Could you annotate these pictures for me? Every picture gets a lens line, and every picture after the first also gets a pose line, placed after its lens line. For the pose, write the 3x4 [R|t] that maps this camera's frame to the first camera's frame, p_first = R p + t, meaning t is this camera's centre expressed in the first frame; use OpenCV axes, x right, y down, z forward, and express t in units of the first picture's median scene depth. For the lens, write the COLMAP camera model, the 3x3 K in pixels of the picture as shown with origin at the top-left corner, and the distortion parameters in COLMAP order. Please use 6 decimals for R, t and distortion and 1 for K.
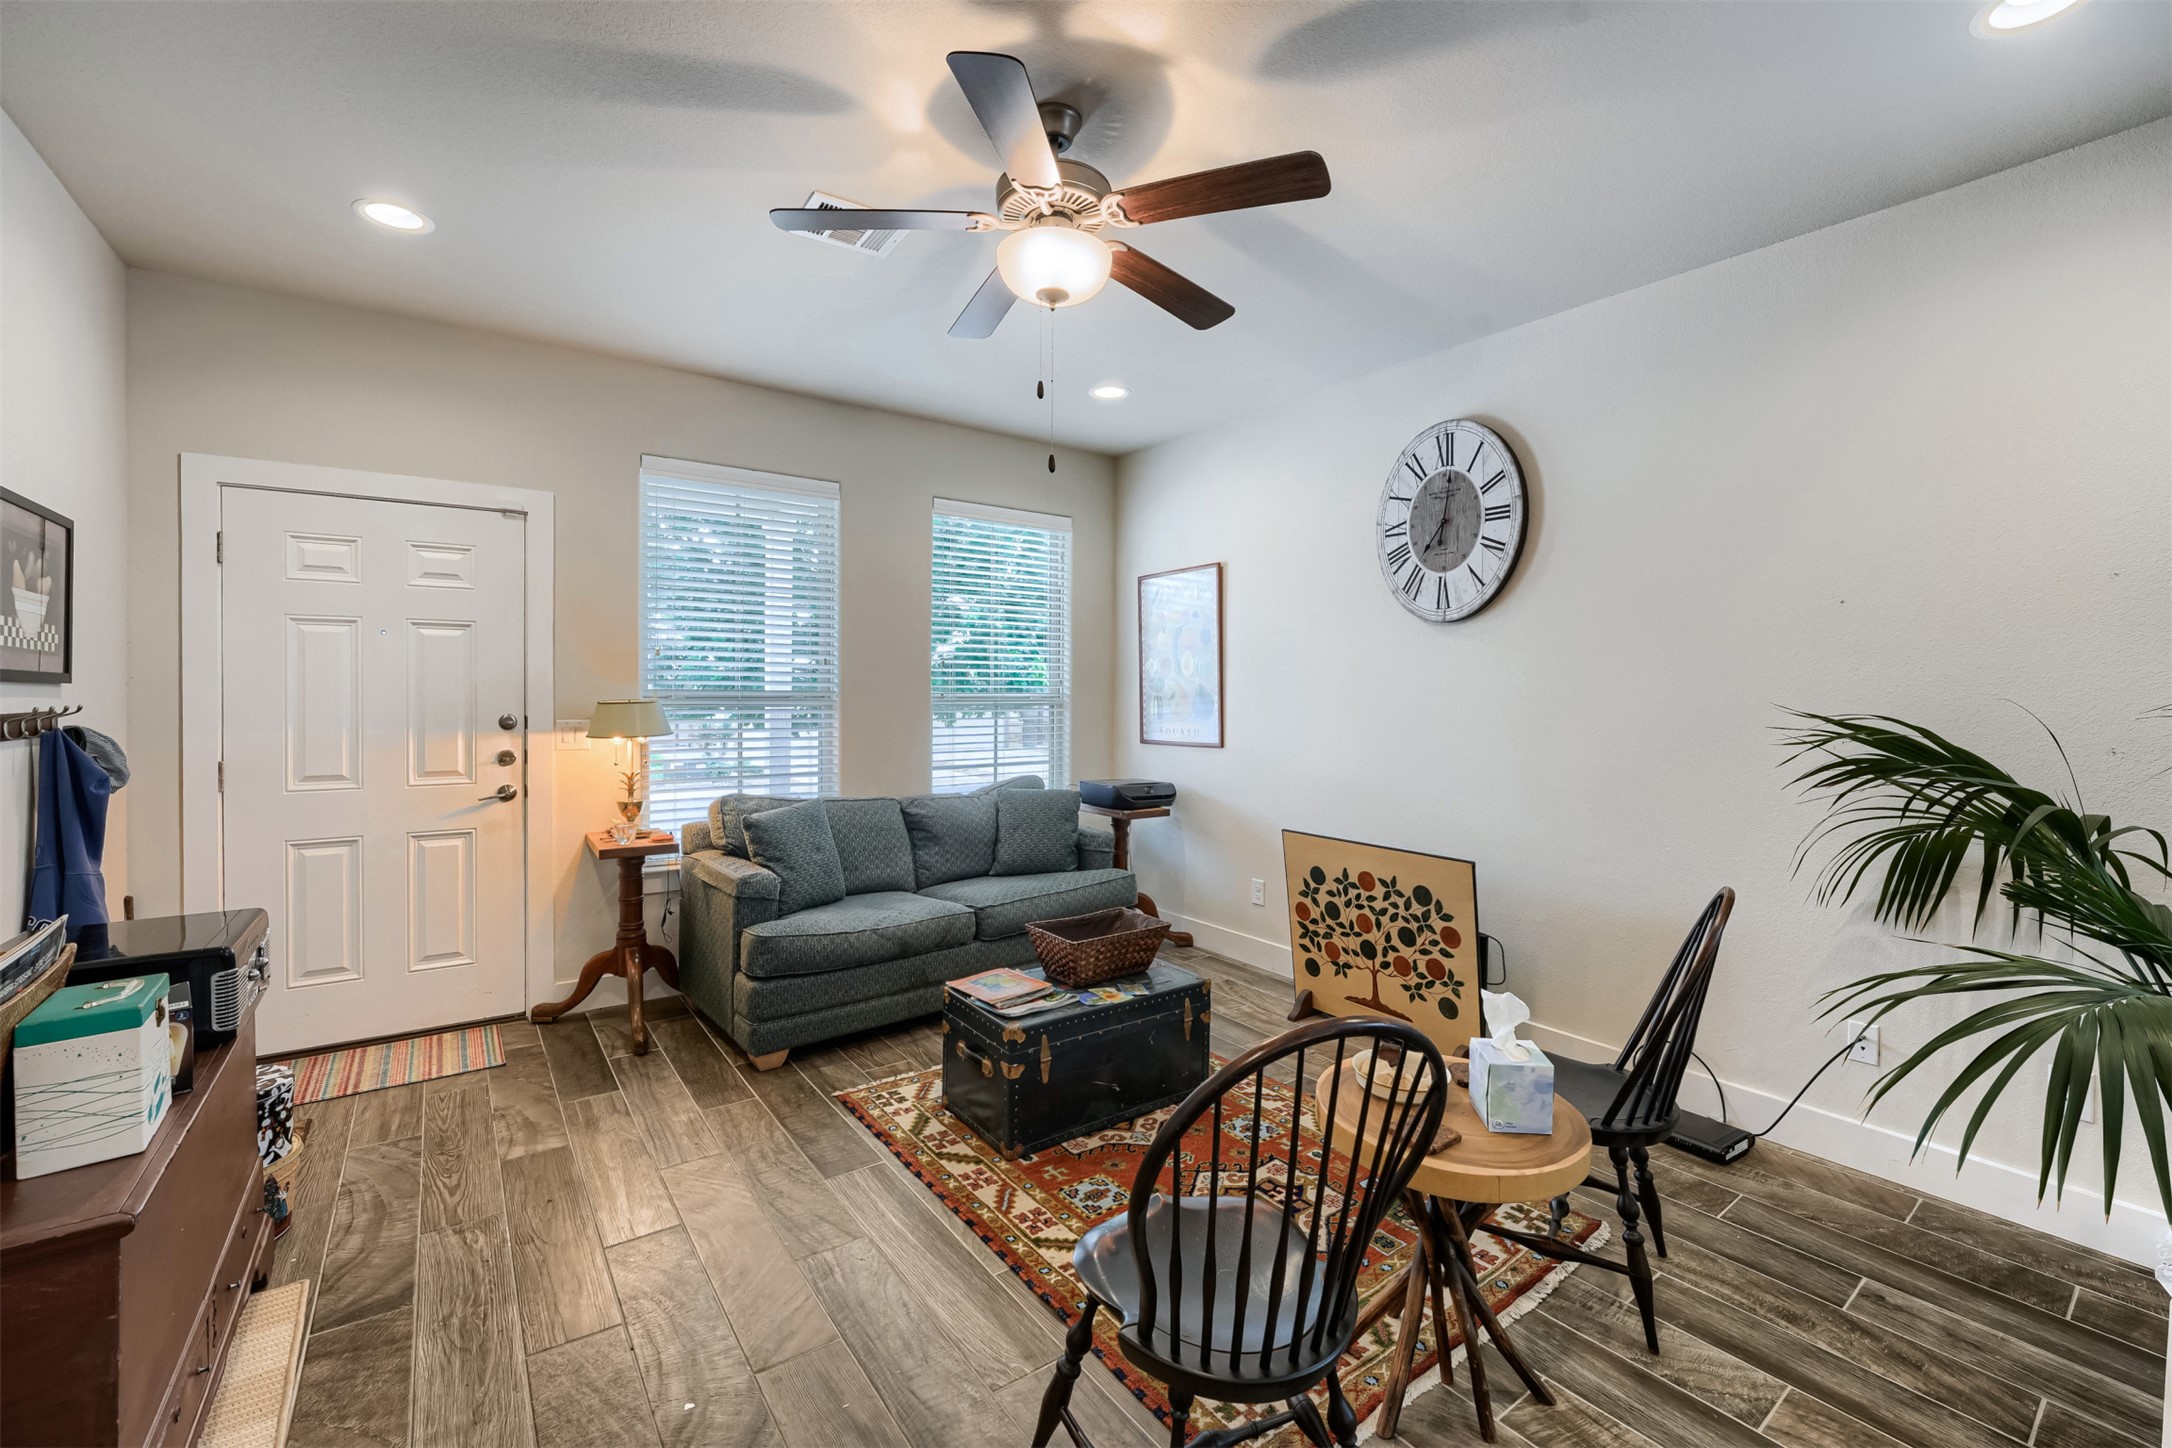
lens RADIAL K [[891.5, 0, 1100.3], [0, 891.5, 708.7], [0, 0, 1]] dist [-0.019223, 0.000050]
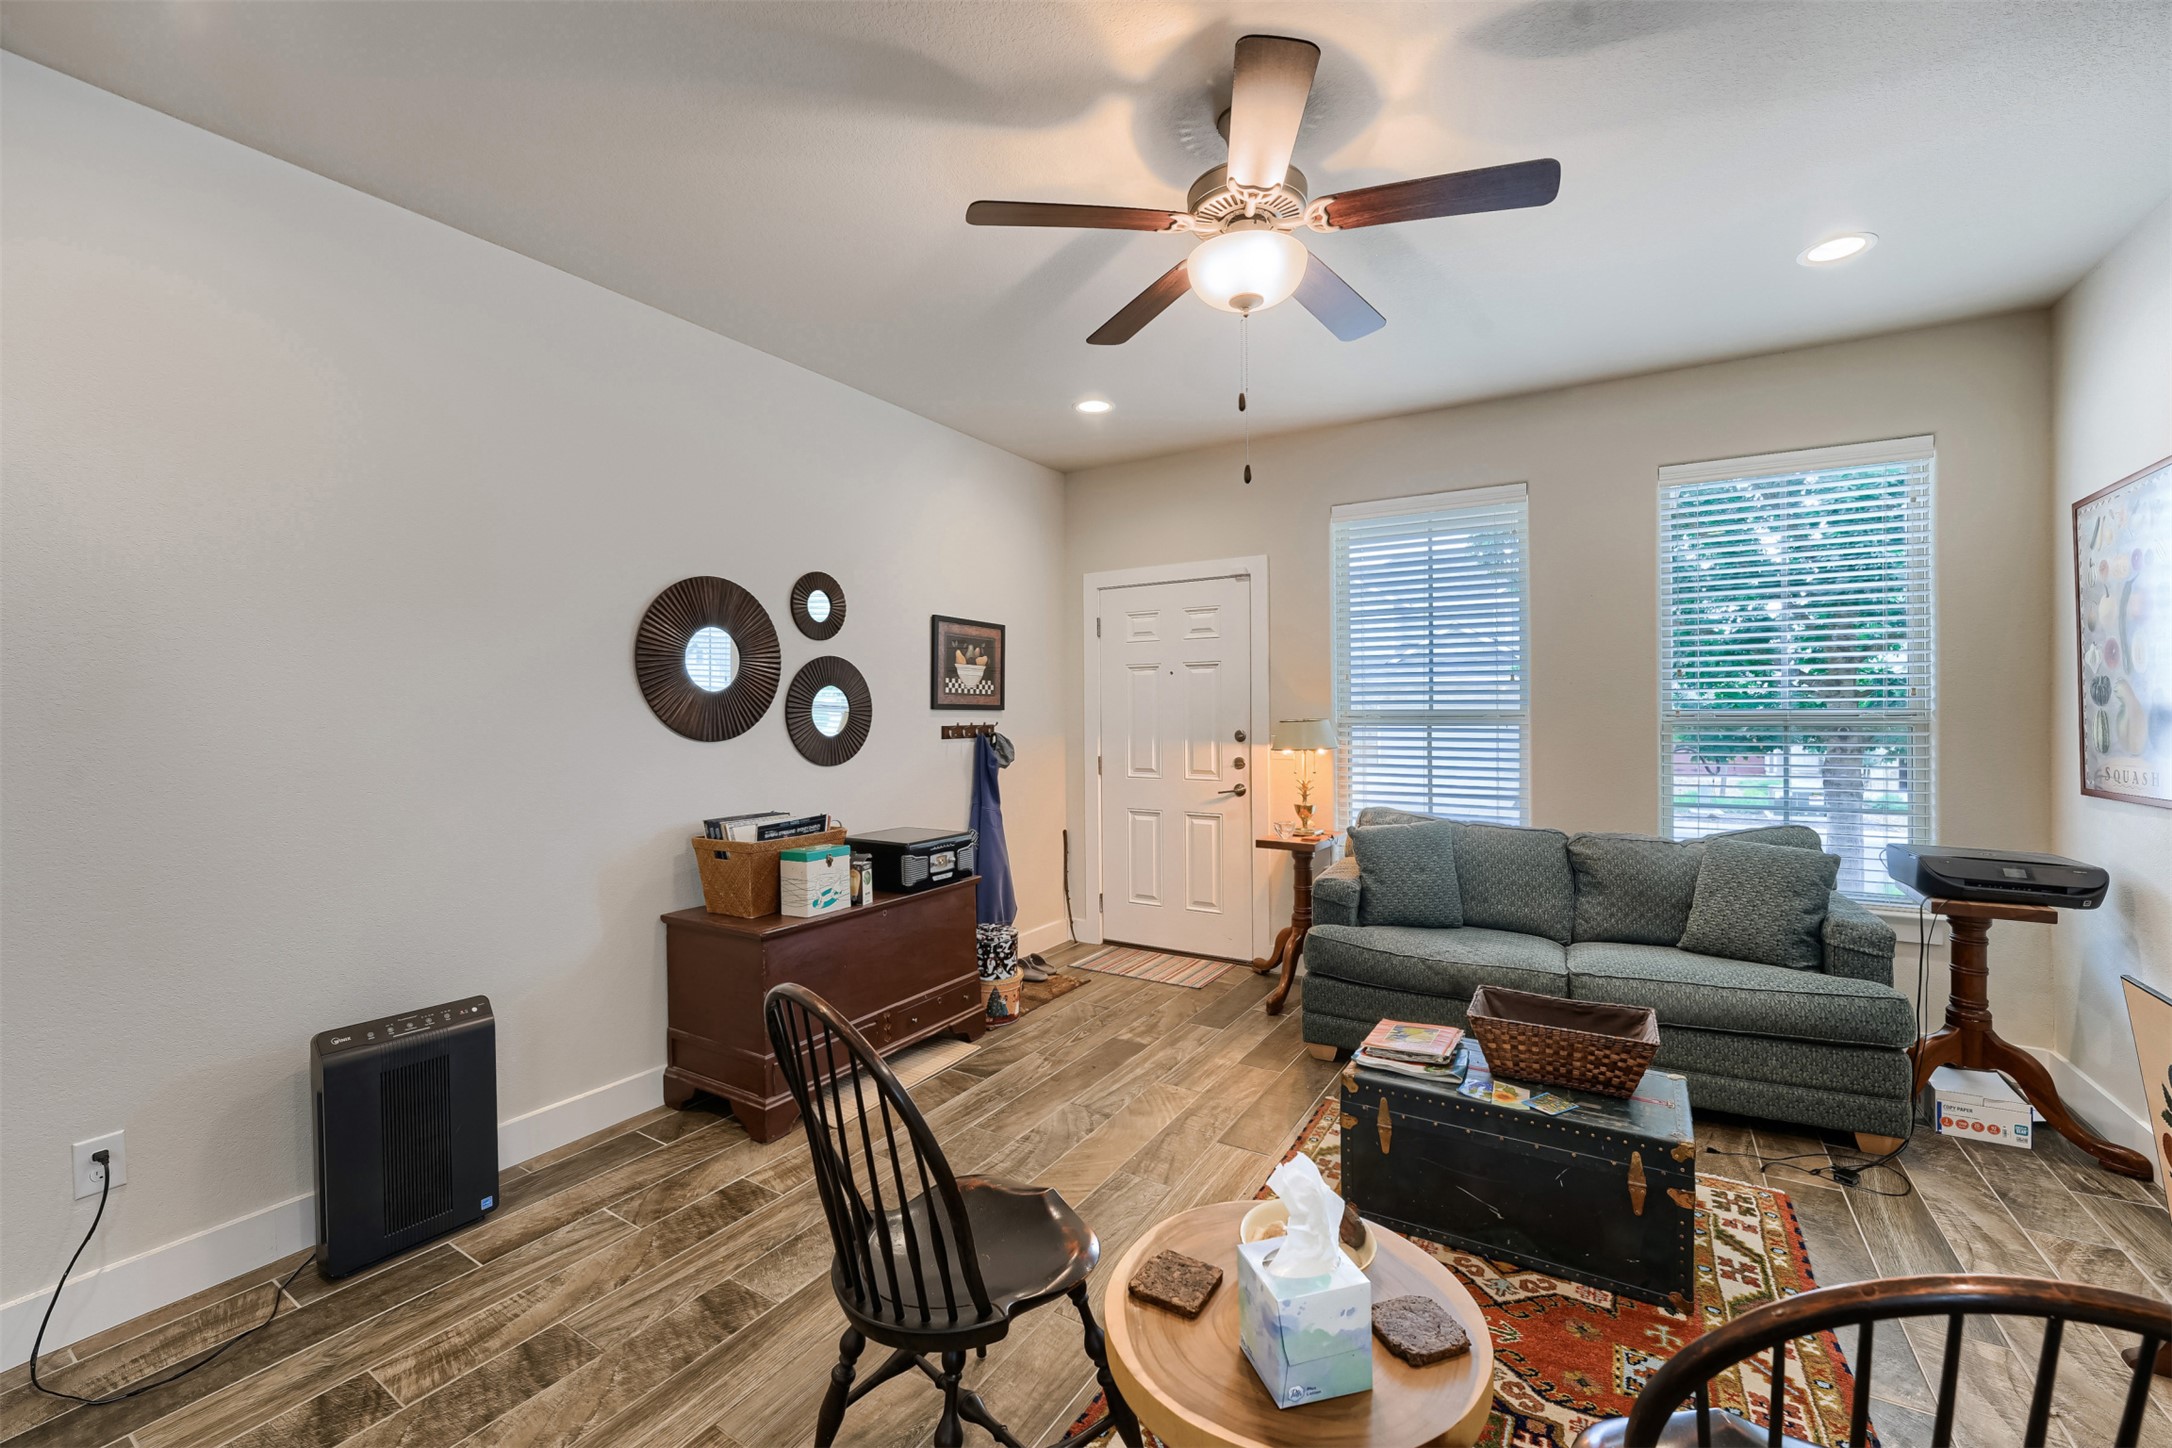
lens RADIAL K [[897.2, 0, 1079.7], [0, 897.2, 717.3], [0, 0, 1]] dist [-0.020876, 0.000469]
pose [[0.366591, -0.003158, -0.930377, 0.545278], [-0.009472, 0.999930, -0.007126, -0.000652], [0.930334, 0.011425, 0.366536, 0.327667]]
